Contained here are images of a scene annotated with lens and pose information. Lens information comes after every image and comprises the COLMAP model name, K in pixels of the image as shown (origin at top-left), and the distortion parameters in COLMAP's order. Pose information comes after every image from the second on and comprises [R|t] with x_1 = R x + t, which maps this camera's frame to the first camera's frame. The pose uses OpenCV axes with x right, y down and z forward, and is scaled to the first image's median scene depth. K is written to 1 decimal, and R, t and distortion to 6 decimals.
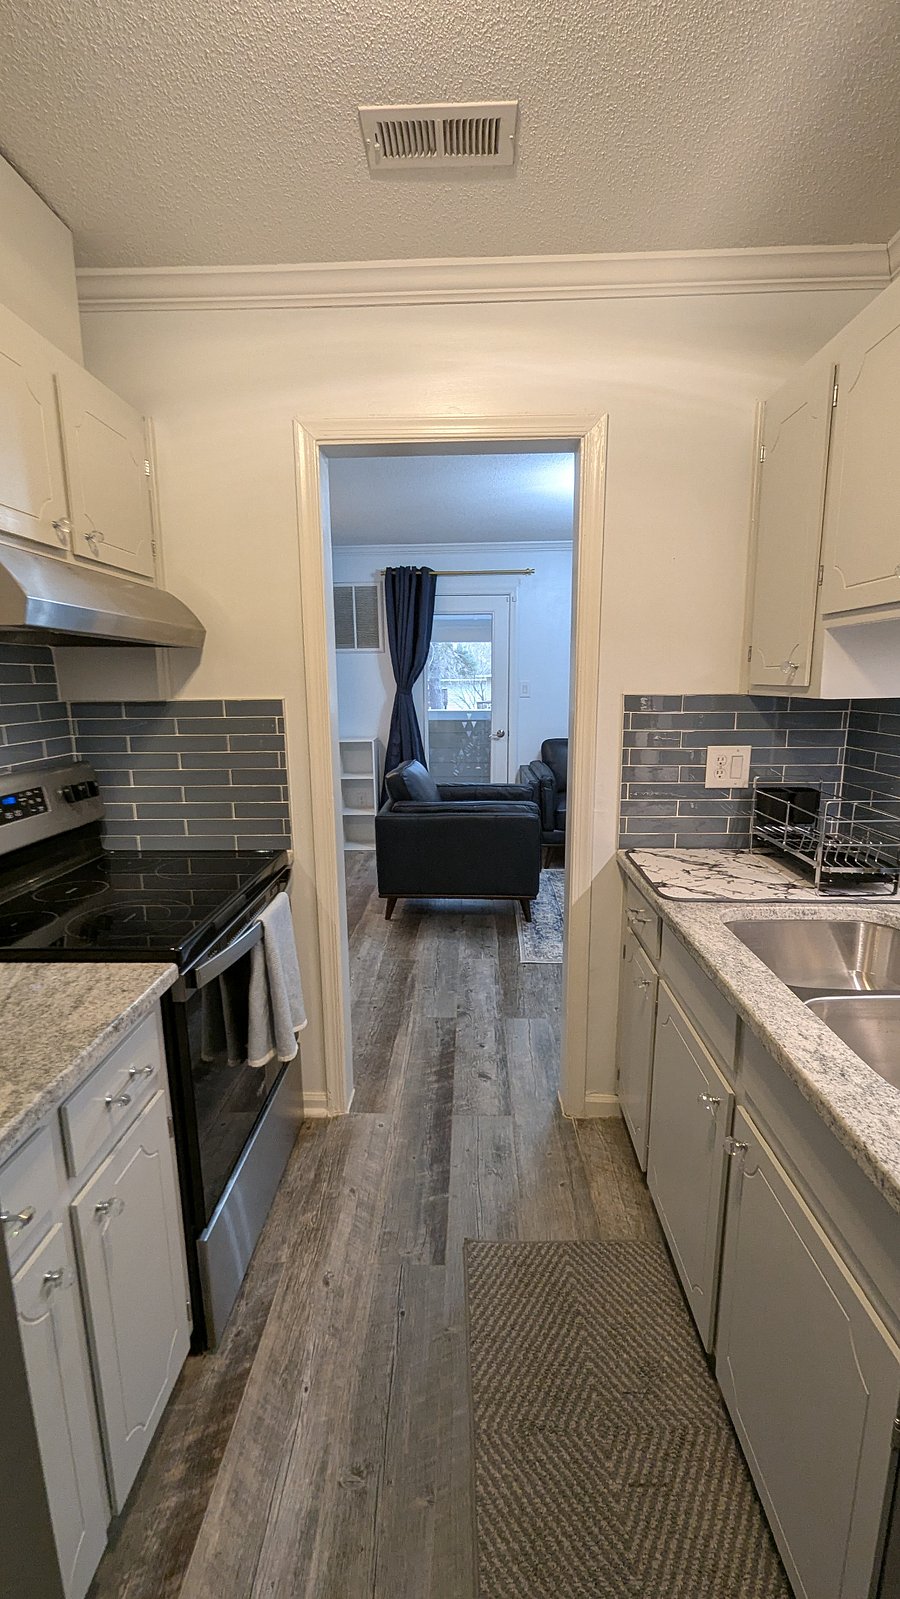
lens RADIAL K [[659.5, 0, 450.0], [0, 659.5, 799.5], [0, 0, 1]] dist [0.000871, 0.000224]
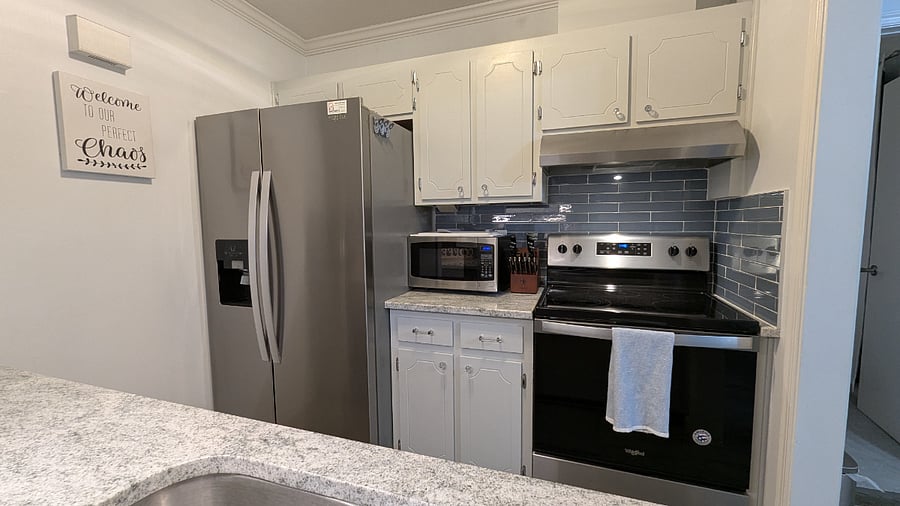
lens RADIAL K [[371.2, 0, 450.0], [0, 371.2, 253.0], [0, 0, 1]] dist [0.000871, 0.000224]
pose [[-0.297770, 0.097478, -0.949648, 0.596990], [-0.162642, 0.975050, 0.151083, -0.061036], [0.940681, 0.199441, -0.274487, 0.764201]]
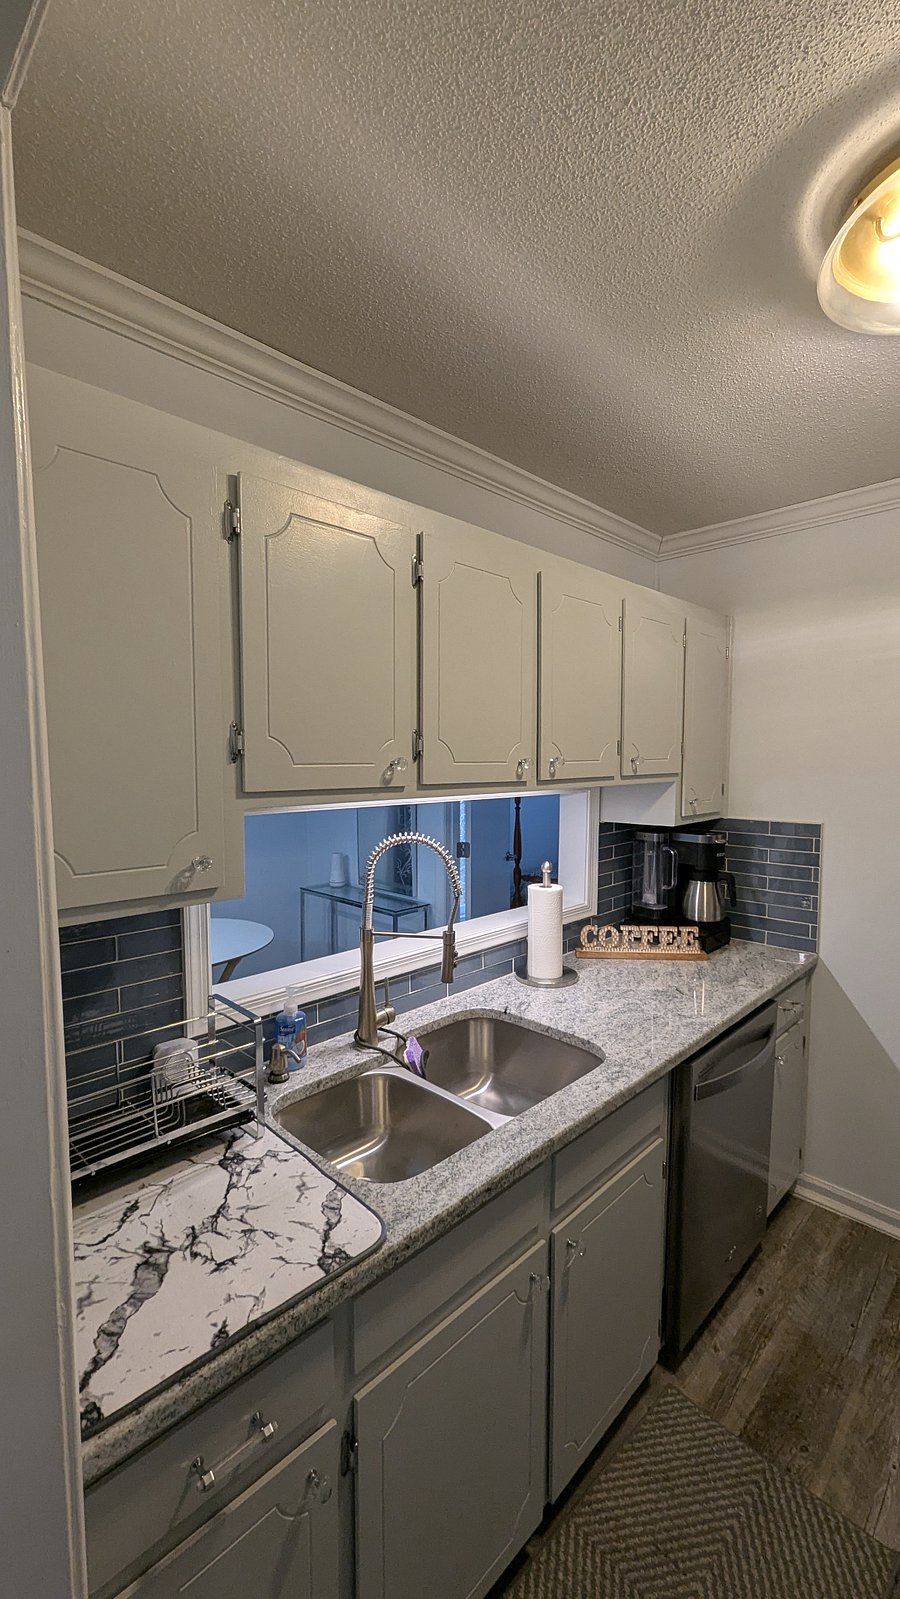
lens RADIAL K [[659.5, 0, 450.0], [0, 659.5, 799.5], [0, 0, 1]] dist [0.000871, 0.000224]
pose [[-0.727817, -0.027394, 0.685224, -0.116313], [0.137809, 0.972976, 0.185273, -0.325104], [-0.671782, 0.229275, -0.704374, 1.197333]]
